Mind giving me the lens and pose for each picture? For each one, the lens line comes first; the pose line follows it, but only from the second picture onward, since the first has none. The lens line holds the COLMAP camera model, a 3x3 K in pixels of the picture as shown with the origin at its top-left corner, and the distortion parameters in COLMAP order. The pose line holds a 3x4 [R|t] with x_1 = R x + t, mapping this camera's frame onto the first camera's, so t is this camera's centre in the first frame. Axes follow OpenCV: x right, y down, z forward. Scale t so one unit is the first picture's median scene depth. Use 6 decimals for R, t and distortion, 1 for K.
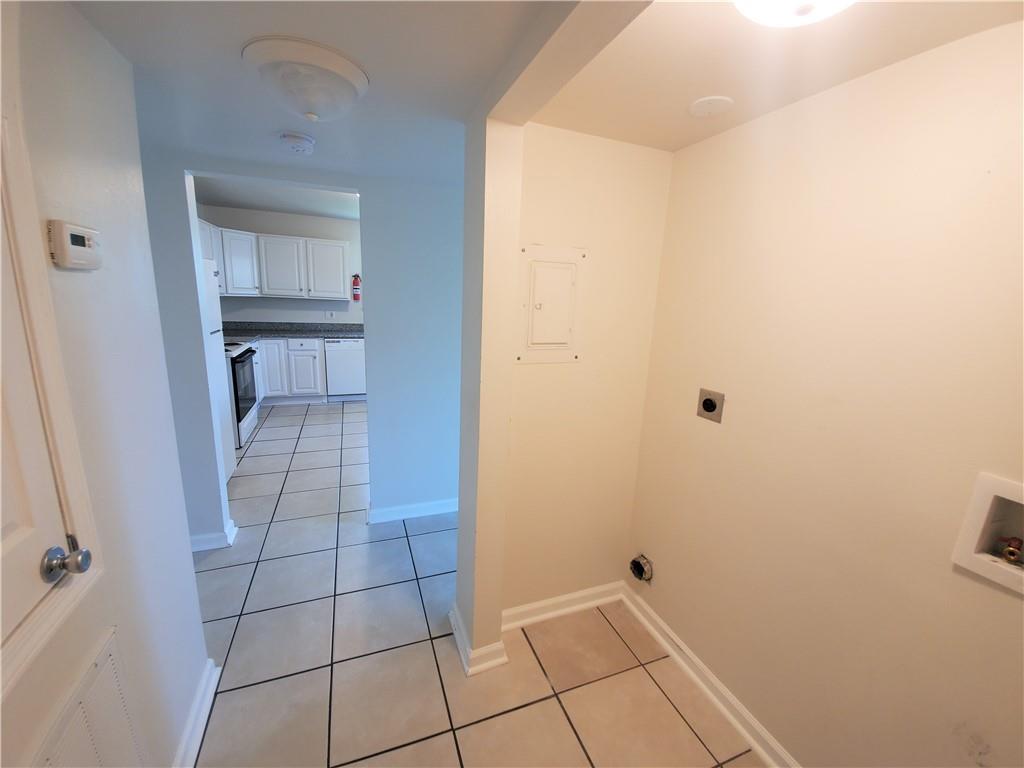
lens RADIAL K [[403.5, 0, 505.9], [0, 403.5, 381.3], [0, 0, 1]] dist [0.002471, -0.010489]
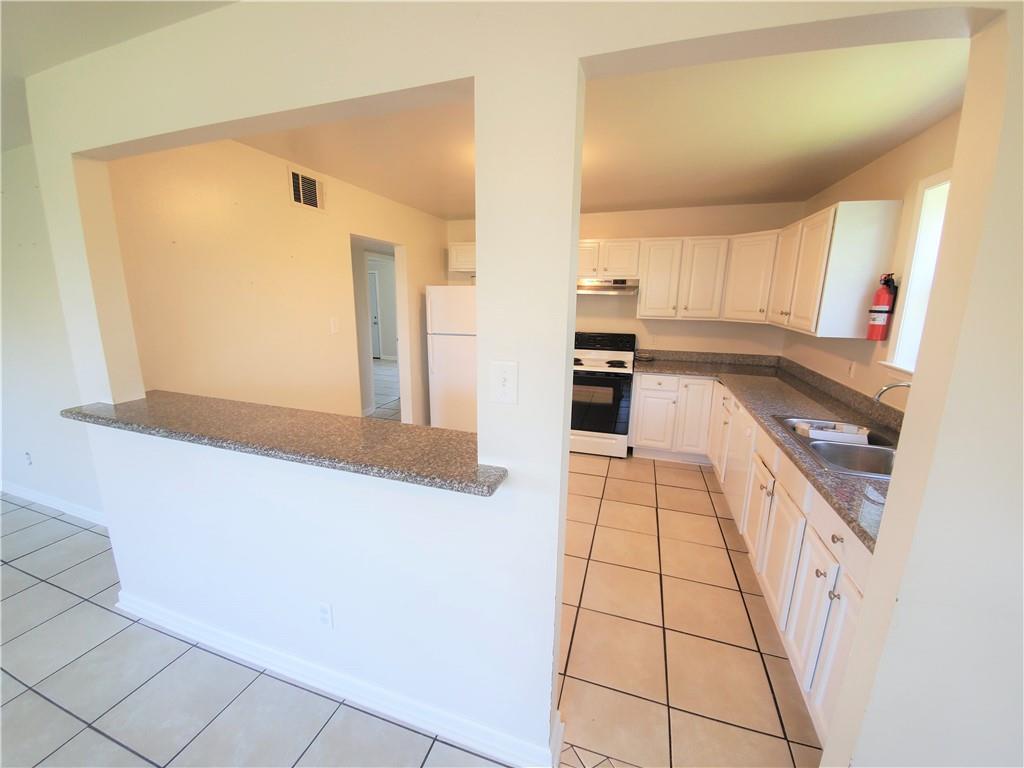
lens RADIAL K [[403.5, 0, 505.9], [0, 403.5, 381.3], [0, 0, 1]] dist [0.002471, -0.010489]
pose [[-0.634259, 0.112708, -0.764861, 0.183567], [-0.201400, 0.931071, 0.304211, -0.233345], [0.746427, 0.346992, -0.567841, 1.071489]]
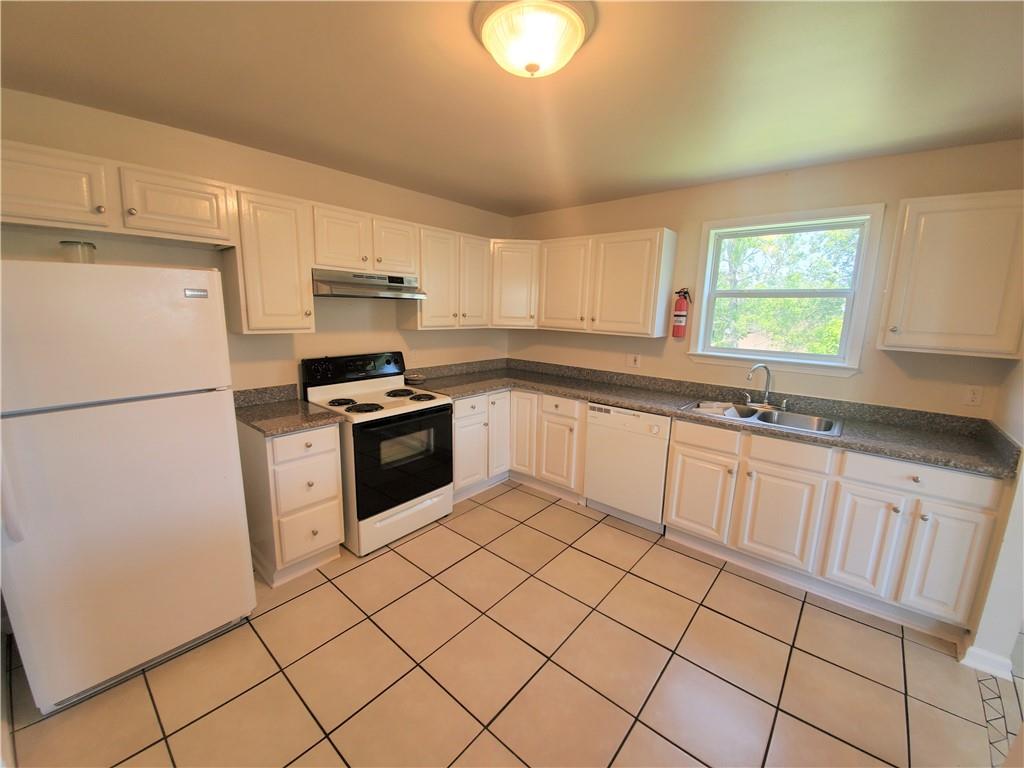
lens RADIAL K [[403.5, 0, 505.9], [0, 403.5, 381.3], [0, 0, 1]] dist [0.002471, -0.010489]
pose [[0.473784, 0.123373, -0.871956, -0.005488], [-0.189079, 0.981298, 0.036106, -0.132983], [0.860103, 0.147762, 0.488251, 0.610943]]
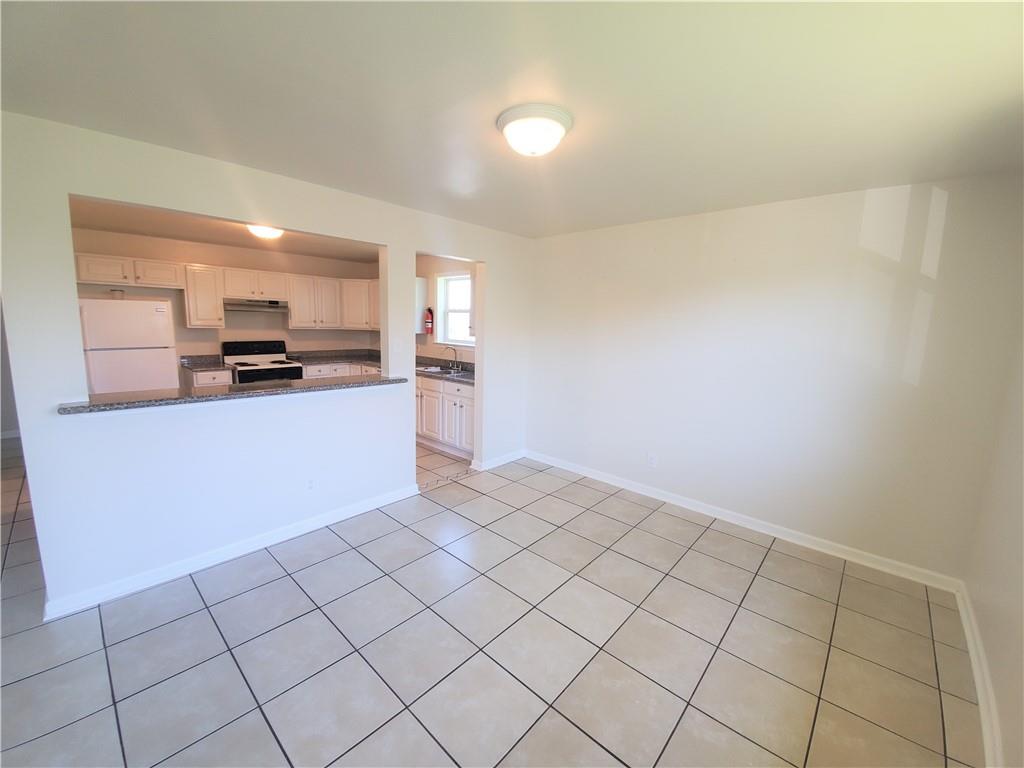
lens RADIAL K [[403.5, 0, 505.9], [0, 403.5, 381.3], [0, 0, 1]] dist [0.002471, -0.010489]
pose [[0.448525, 0.103516, -0.887756, 0.664146], [-0.198792, 0.979944, 0.013829, -0.153075], [0.871382, 0.170276, 0.460107, 0.808501]]
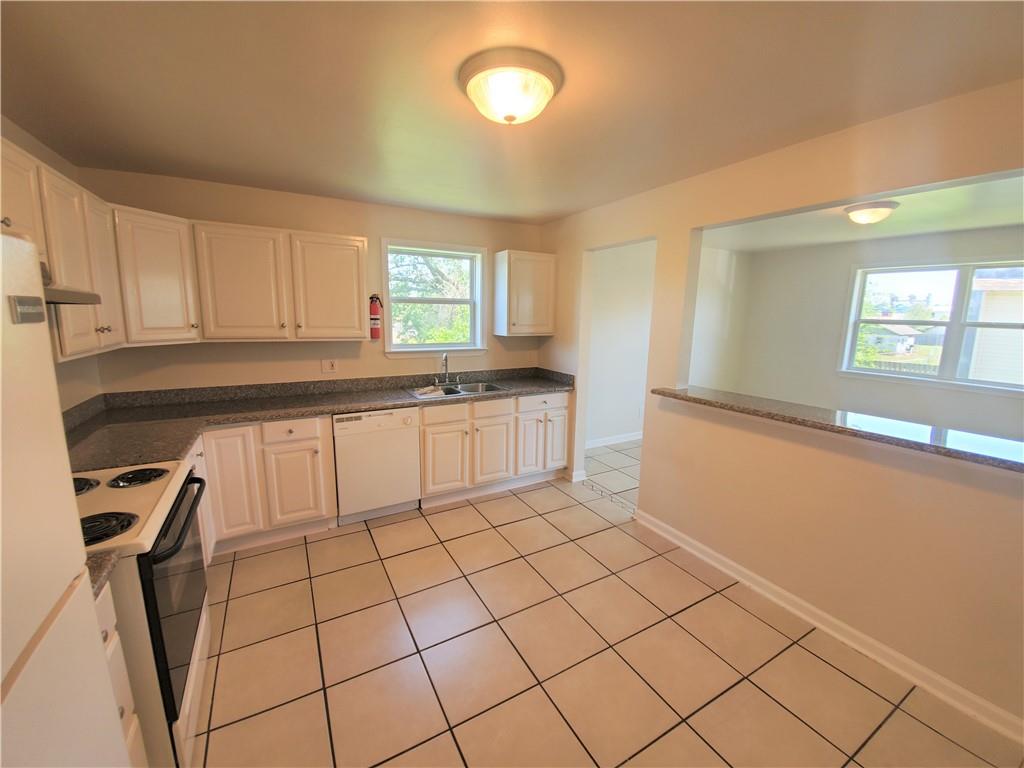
lens RADIAL K [[403.5, 0, 505.9], [0, 403.5, 381.3], [0, 0, 1]] dist [0.002471, -0.010489]
pose [[0.989585, -0.053076, 0.133809, -0.291180], [0.058766, 0.997512, -0.038935, -0.116018], [-0.131410, 0.046393, 0.990242, 0.437034]]
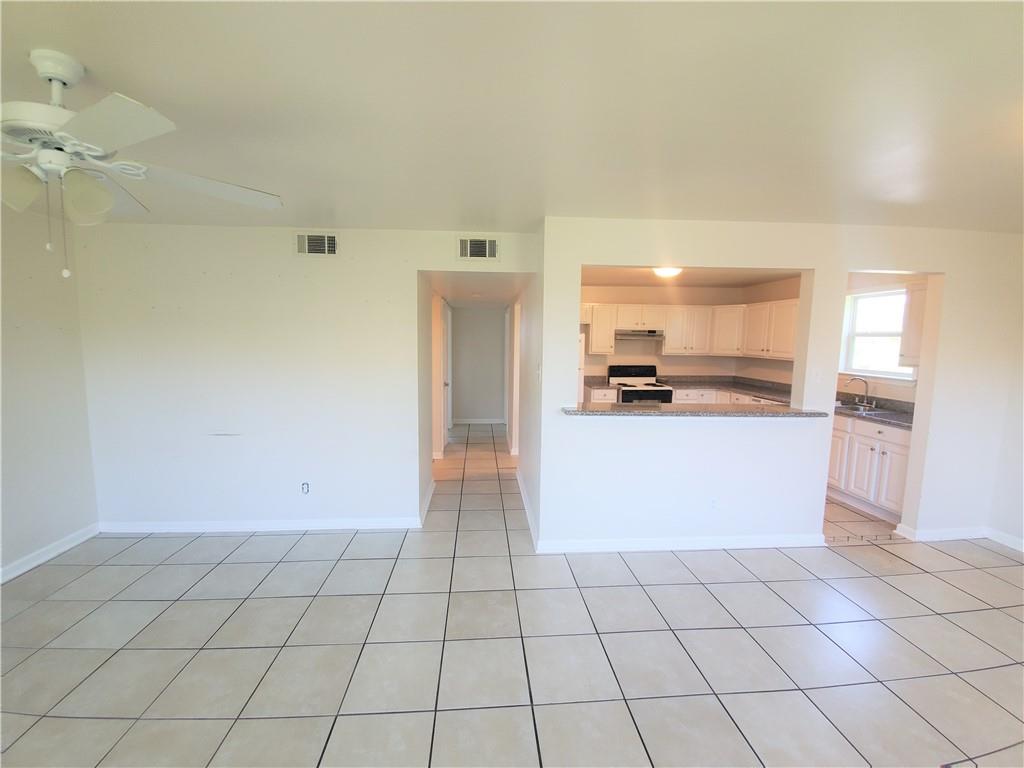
lens RADIAL K [[403.5, 0, 505.9], [0, 403.5, 381.3], [0, 0, 1]] dist [0.002471, -0.010489]
pose [[-0.291714, 0.055261, -0.954908, 0.700366], [-0.223068, 0.966871, 0.124098, -0.130054], [0.930131, 0.249211, -0.269723, 0.686006]]
